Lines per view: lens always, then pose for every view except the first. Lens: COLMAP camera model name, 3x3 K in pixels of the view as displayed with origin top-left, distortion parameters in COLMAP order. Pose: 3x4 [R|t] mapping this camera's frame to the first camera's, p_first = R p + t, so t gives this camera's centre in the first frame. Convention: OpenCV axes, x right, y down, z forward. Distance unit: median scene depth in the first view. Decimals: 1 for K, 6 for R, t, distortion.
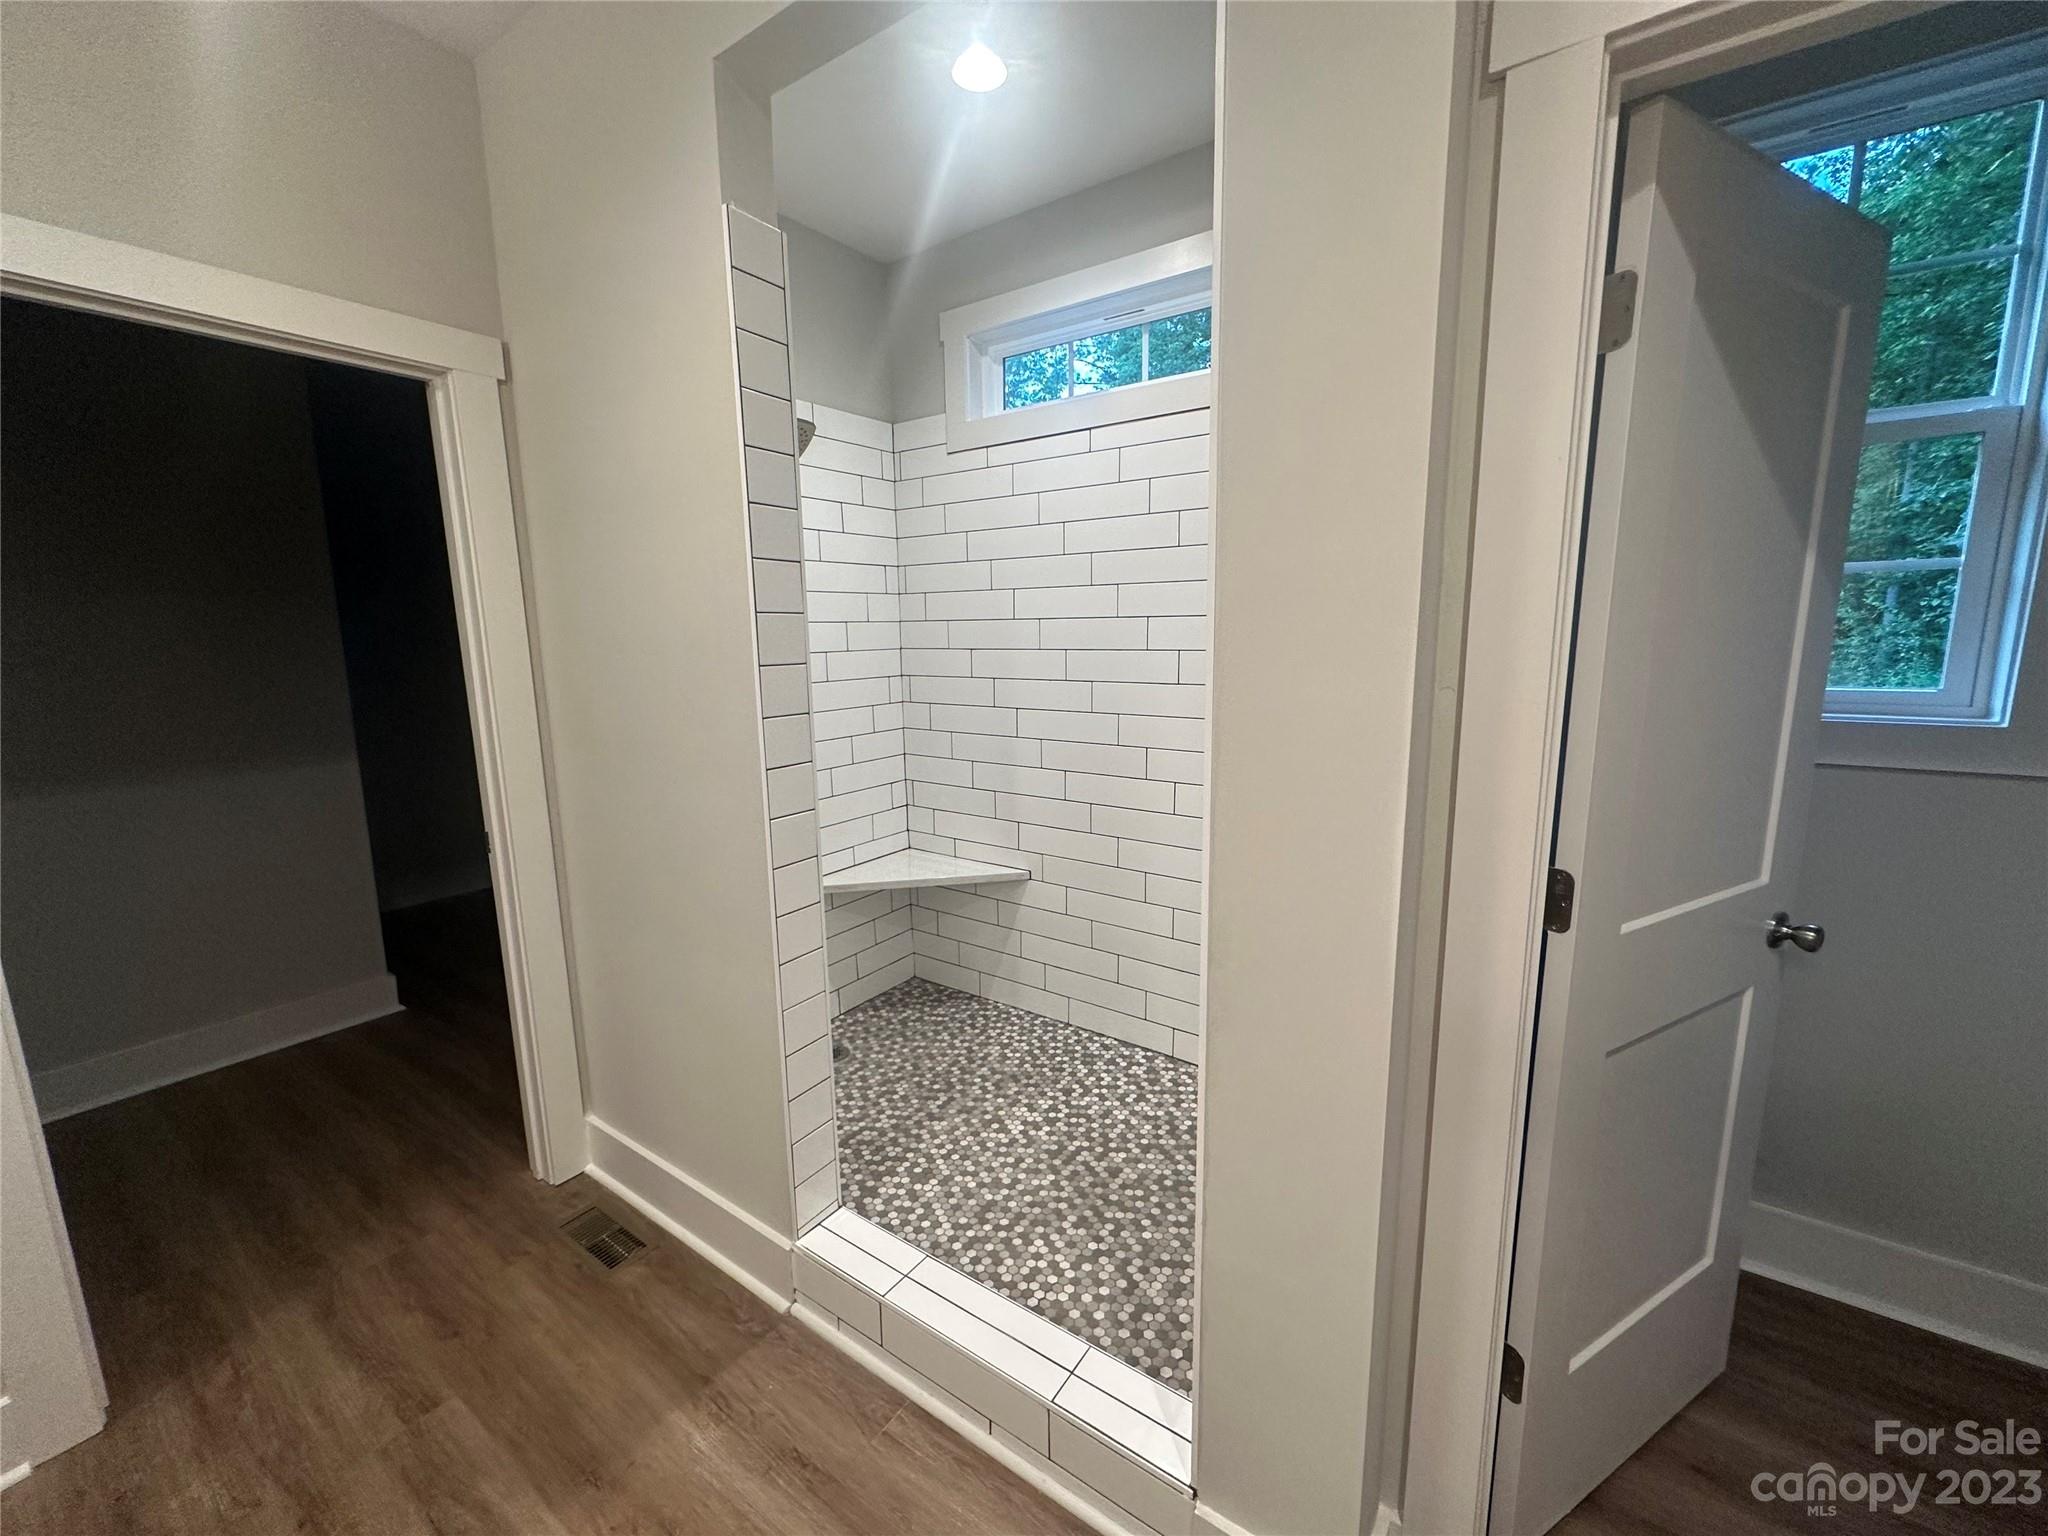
lens RADIAL K [[814.4, 0, 1025.9], [0, 814.4, 770.3], [0, 0, 1]] dist [-0.006681, 0.001038]
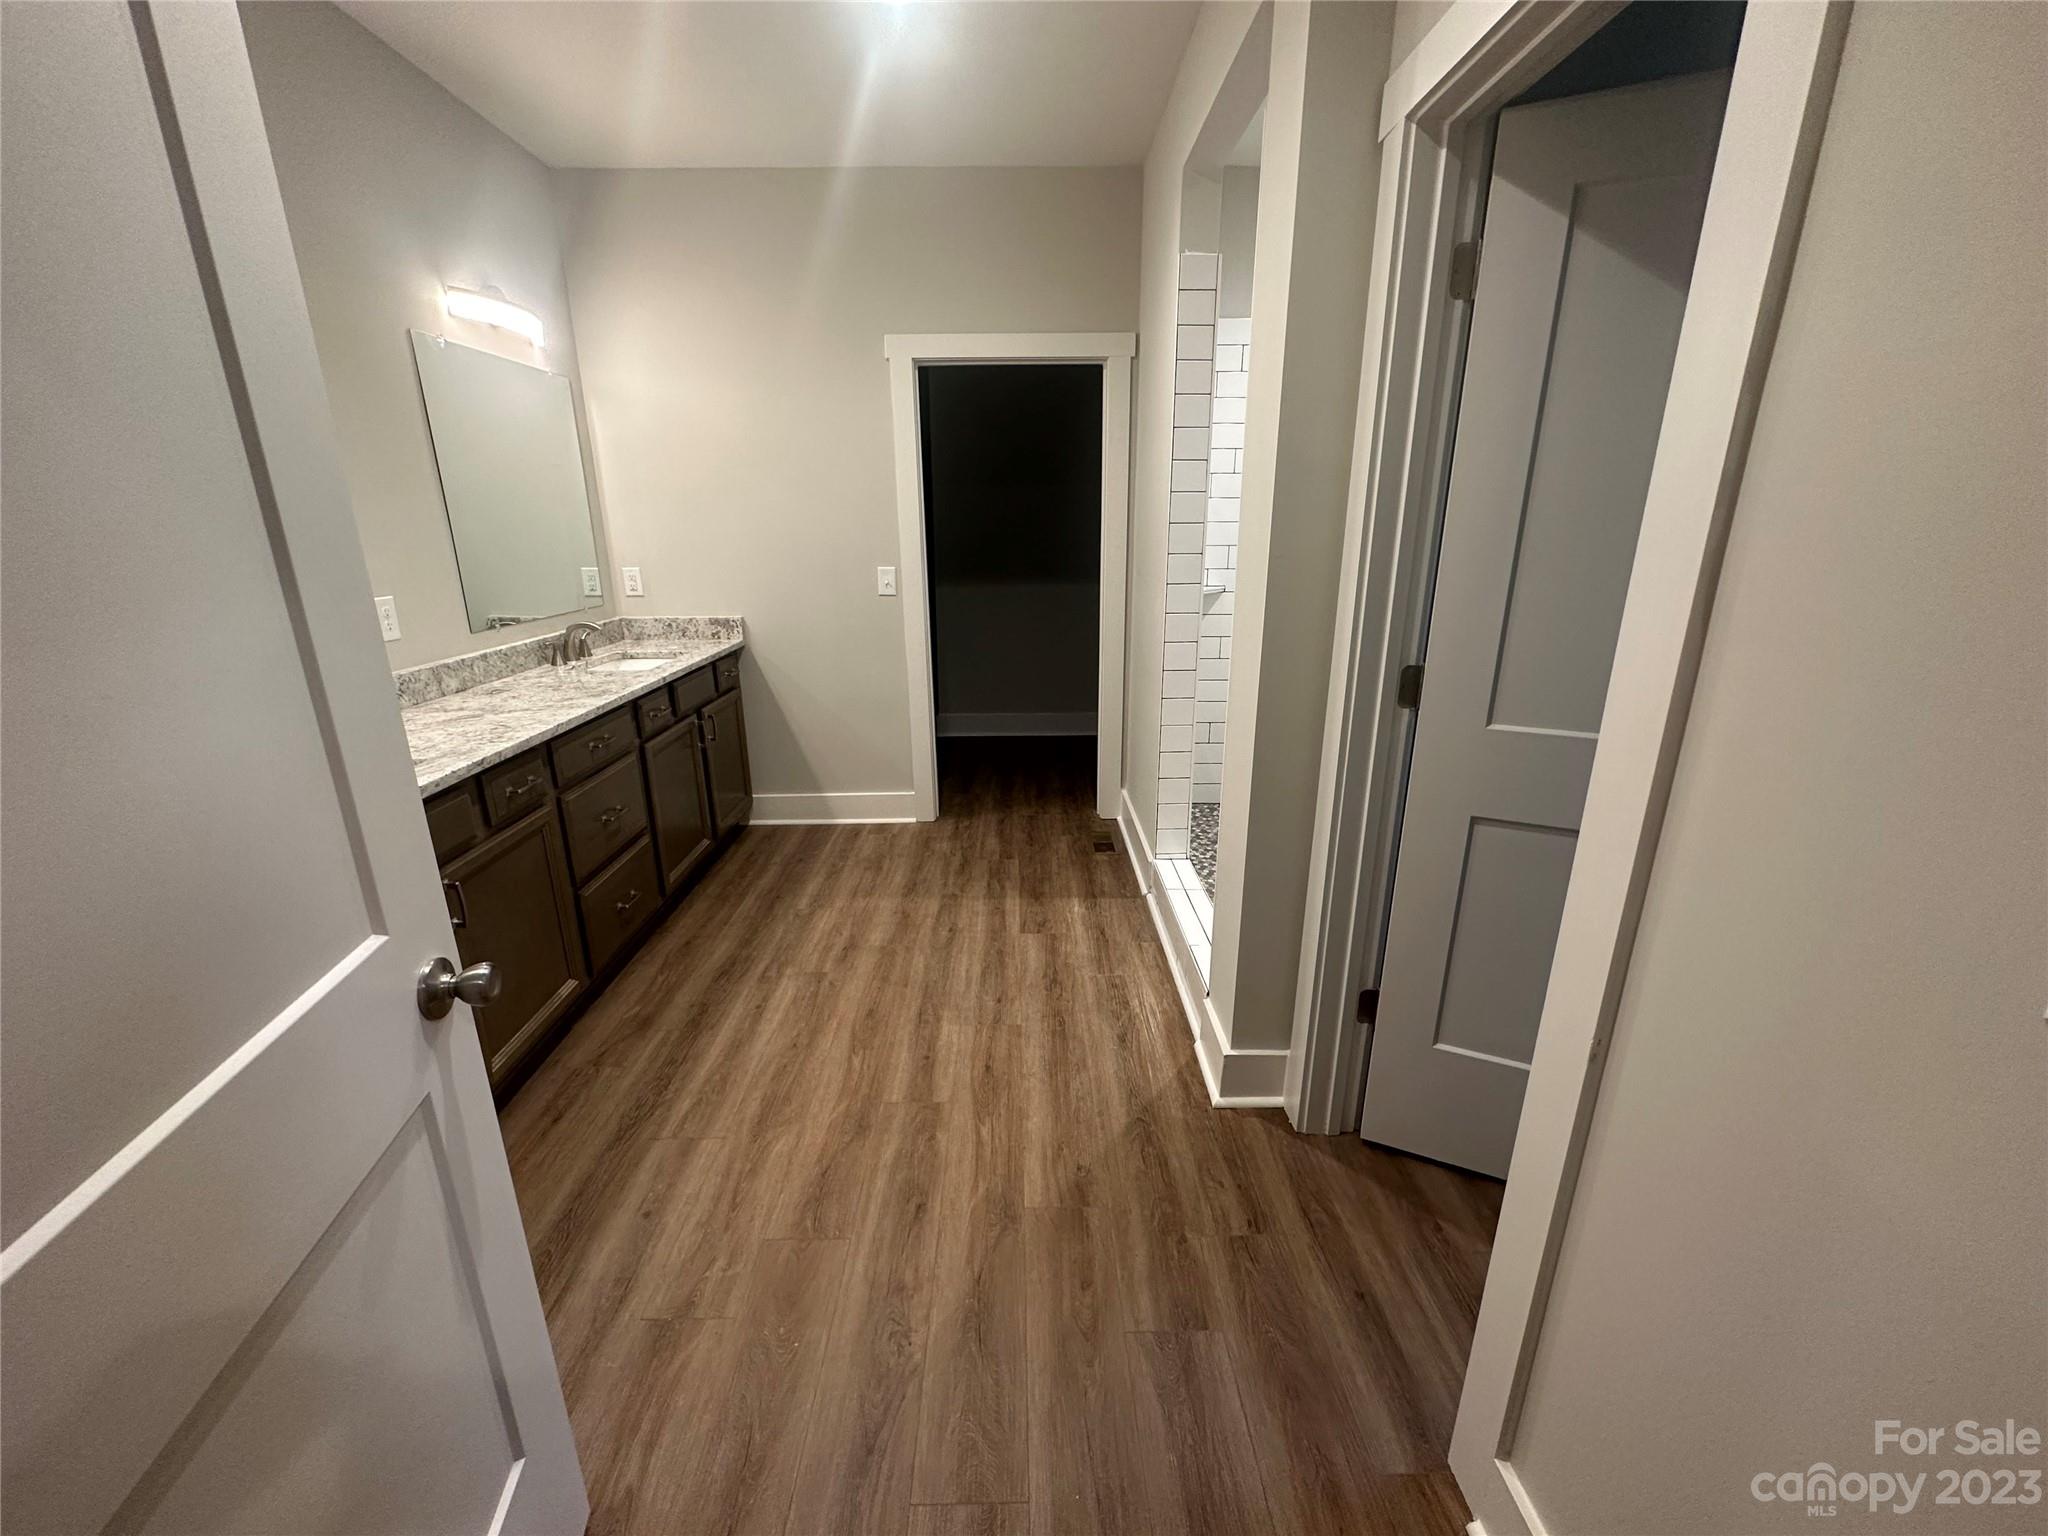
lens RADIAL K [[814.4, 0, 1025.0], [0, 814.4, 774.4], [0, 0, 1]] dist [-0.006681, 0.001038]
pose [[0.579461, 0.249187, -0.775971, 0.657176], [-0.134988, 0.968306, 0.210148, 0.048537], [0.803743, -0.017025, 0.594732, -0.208884]]
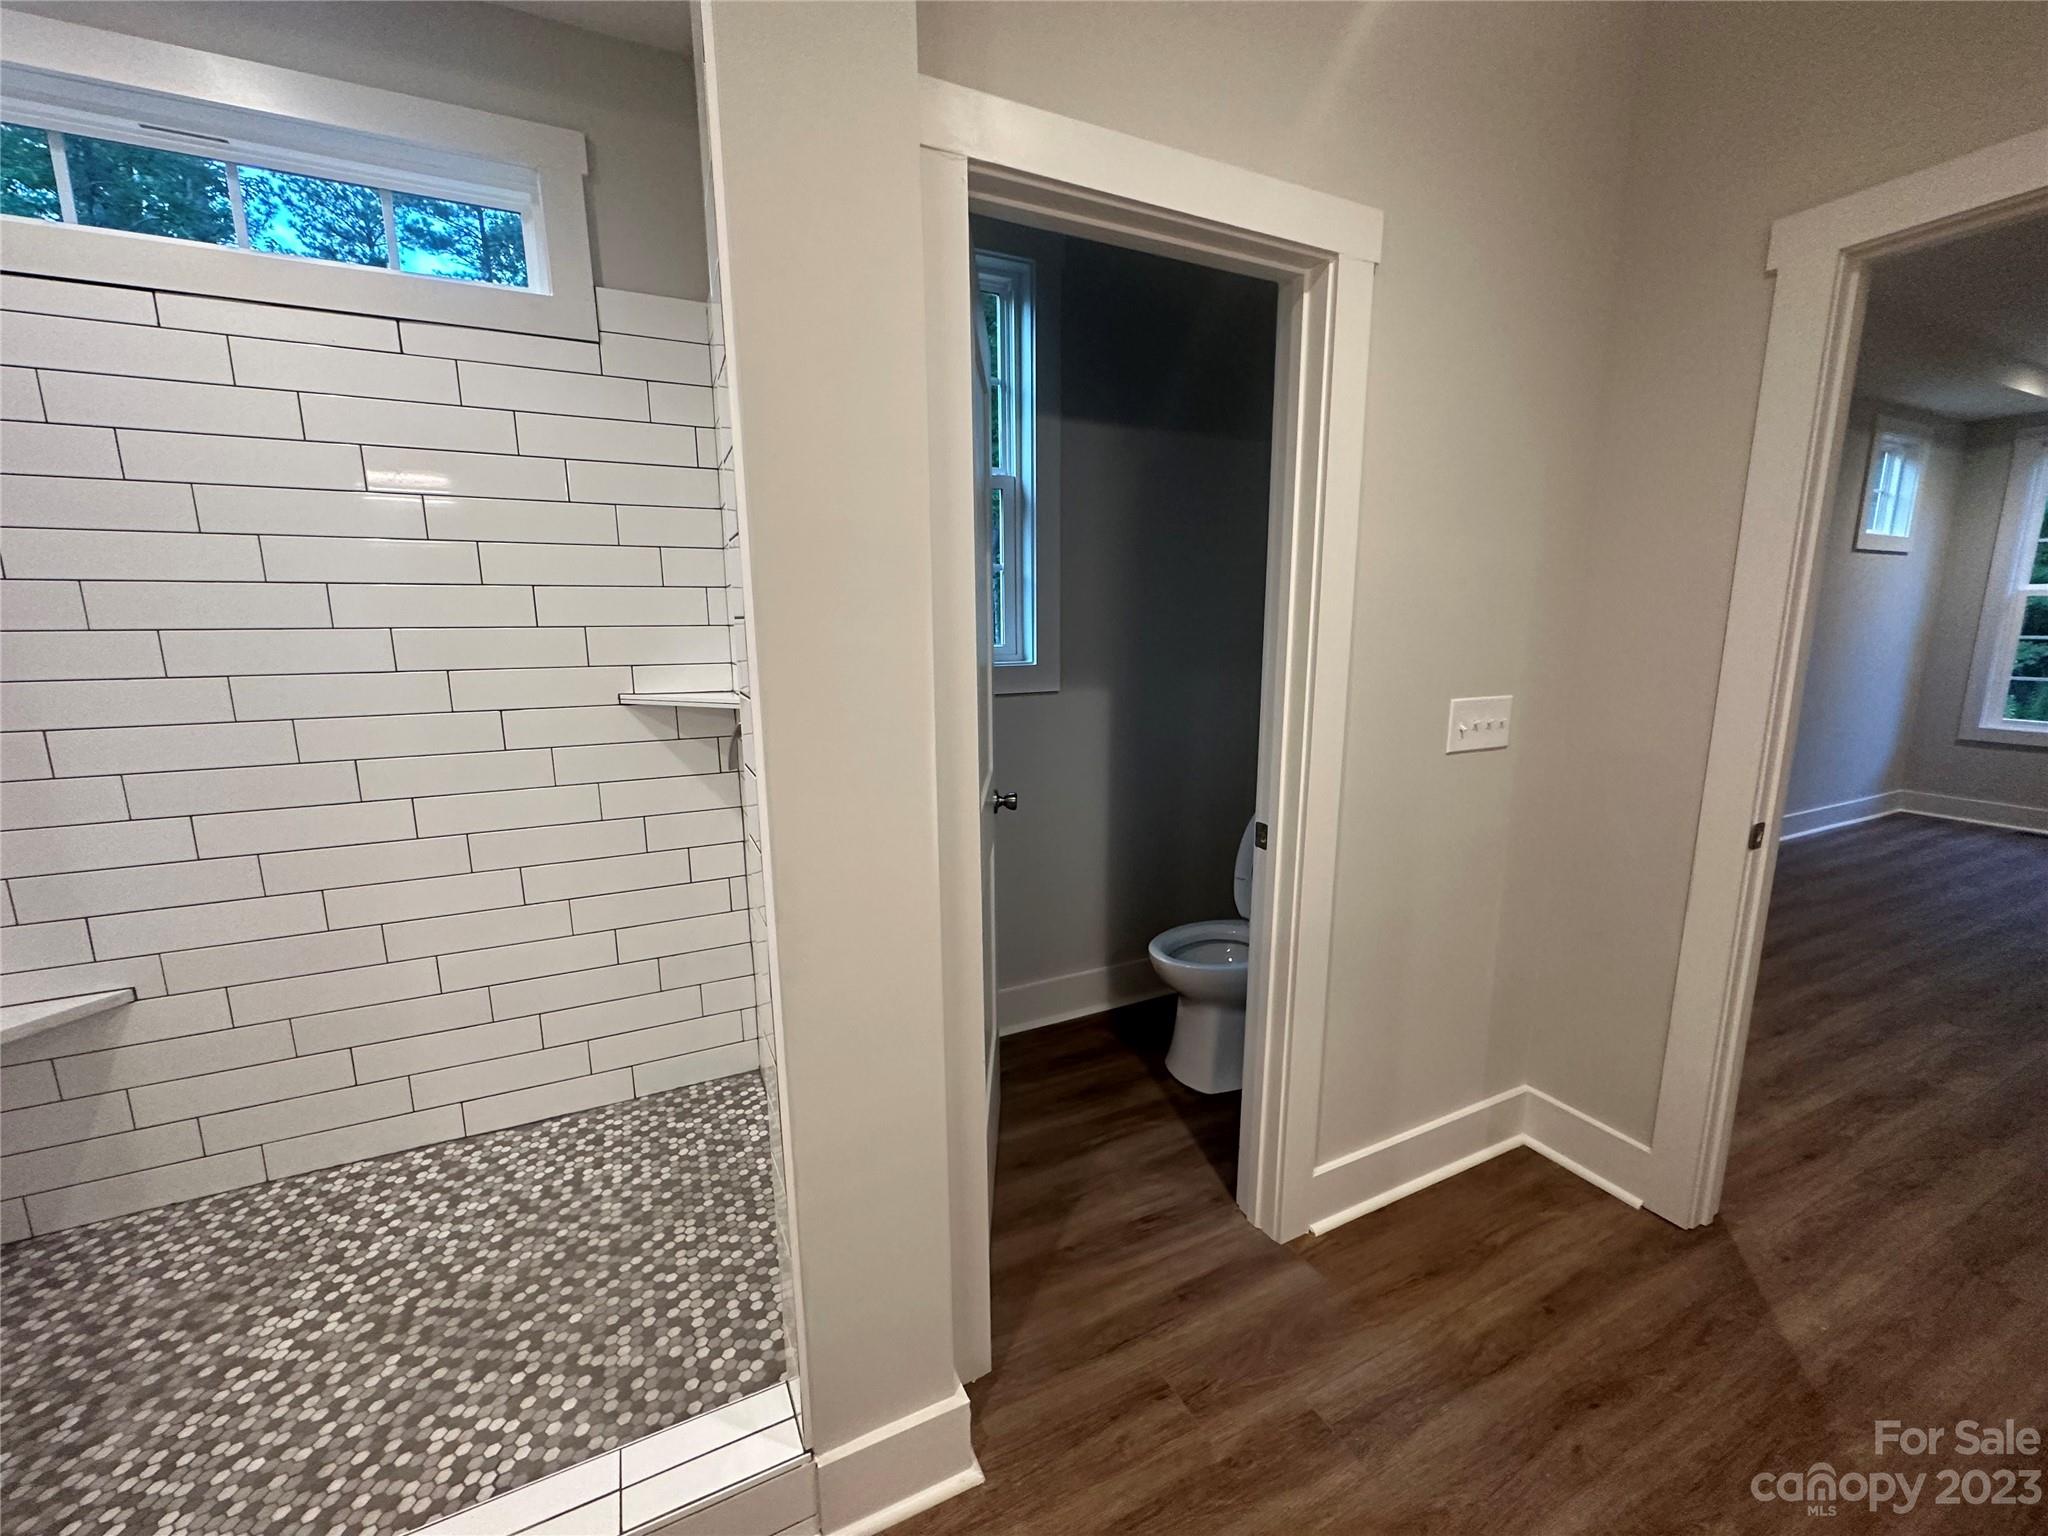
lens RADIAL K [[814.4, 0, 1028.7], [0, 814.4, 773.4], [0, 0, 1]] dist [-0.006681, 0.001038]
pose [[0.484864, -0.158351, 0.860135, -0.237674], [0.145988, 0.984328, 0.098921, 0.001330], [-0.862319, 0.077606, 0.500383, 0.120611]]
